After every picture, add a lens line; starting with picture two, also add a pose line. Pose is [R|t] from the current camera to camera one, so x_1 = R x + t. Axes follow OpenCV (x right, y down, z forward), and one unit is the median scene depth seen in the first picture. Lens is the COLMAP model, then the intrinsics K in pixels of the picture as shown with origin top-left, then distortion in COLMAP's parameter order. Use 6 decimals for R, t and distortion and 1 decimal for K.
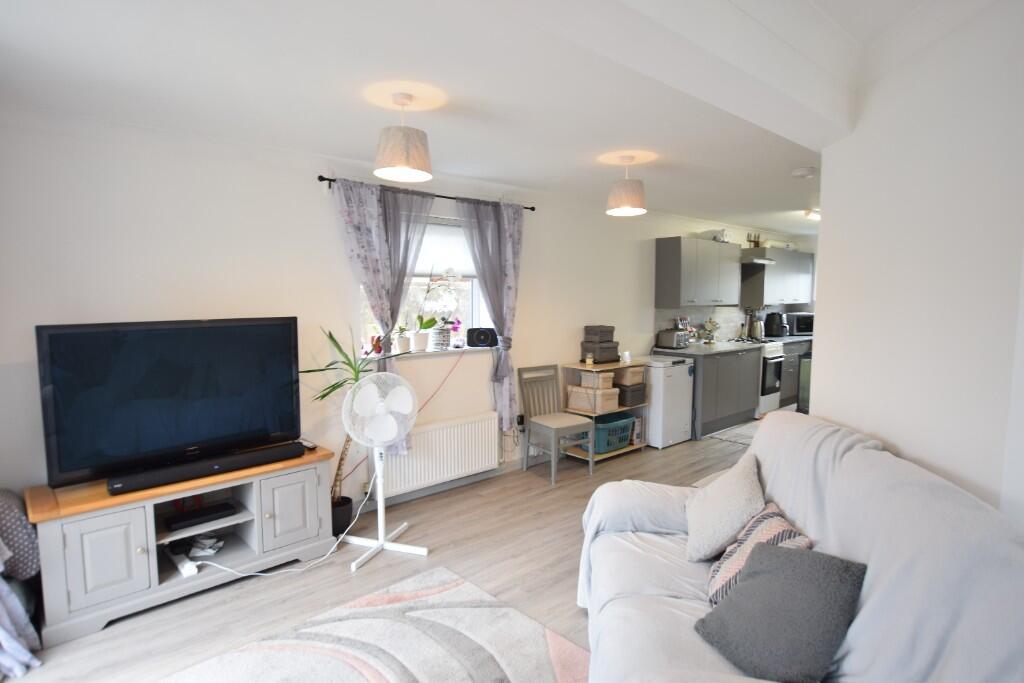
lens RADIAL K [[564.5, 0, 516.1], [0, 564.5, 344.0], [0, 0, 1]] dist [-0.048737, 0.032815]
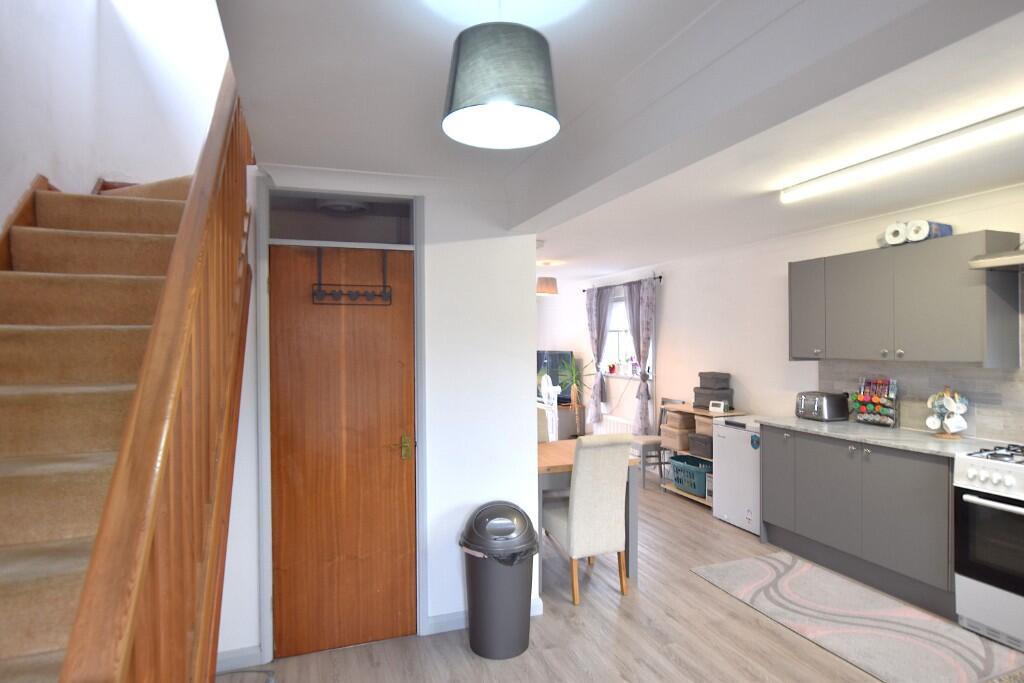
lens RADIAL K [[564.5, 0, 516.1], [0, 564.5, 344.0], [0, 0, 1]] dist [-0.048737, 0.032815]
pose [[-0.374171, 0.008741, -0.927319, 1.332459], [-0.072846, 0.996589, 0.038788, -0.106029], [0.924494, 0.082065, -0.372258, 1.144255]]
